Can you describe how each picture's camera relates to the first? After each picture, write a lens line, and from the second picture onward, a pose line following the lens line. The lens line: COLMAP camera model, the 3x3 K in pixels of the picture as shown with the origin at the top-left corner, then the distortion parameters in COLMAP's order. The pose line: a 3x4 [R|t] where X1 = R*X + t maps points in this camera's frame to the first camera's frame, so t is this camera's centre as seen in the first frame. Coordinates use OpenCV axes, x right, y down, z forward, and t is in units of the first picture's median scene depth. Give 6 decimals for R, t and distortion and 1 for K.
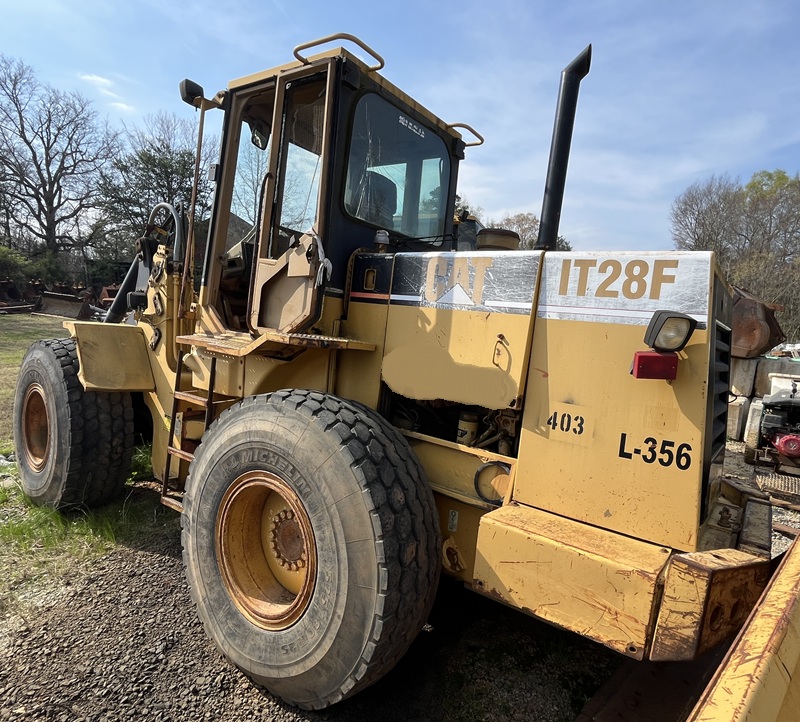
lens RADIAL K [[489.2, 0, 406.7], [0, 489.2, 368.6], [0, 0, 1]] dist [-0.001340, 0.002115]
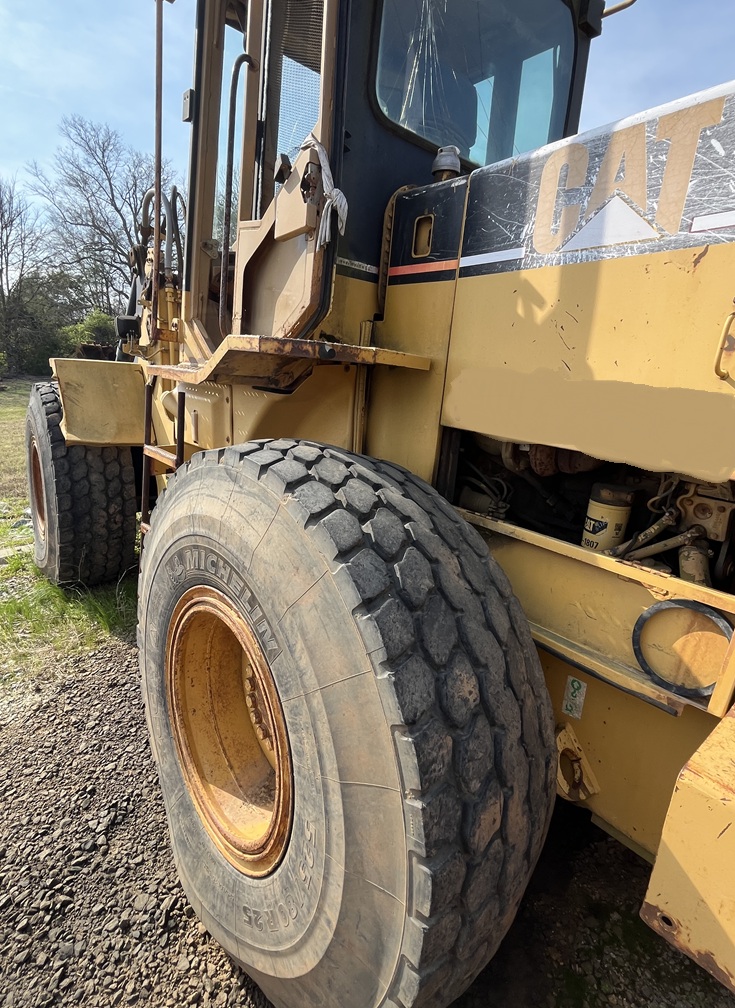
lens RADIAL K [[492.0, 0, 366.3], [0, 492.0, 495.7], [0, 0, 1]] dist [-0.004230, -0.001269]
pose [[0.973155, 0.025653, -0.228718, -0.005137], [0.006507, 0.990305, 0.138759, 0.029551], [0.230060, -0.136522, 0.963553, 0.499111]]
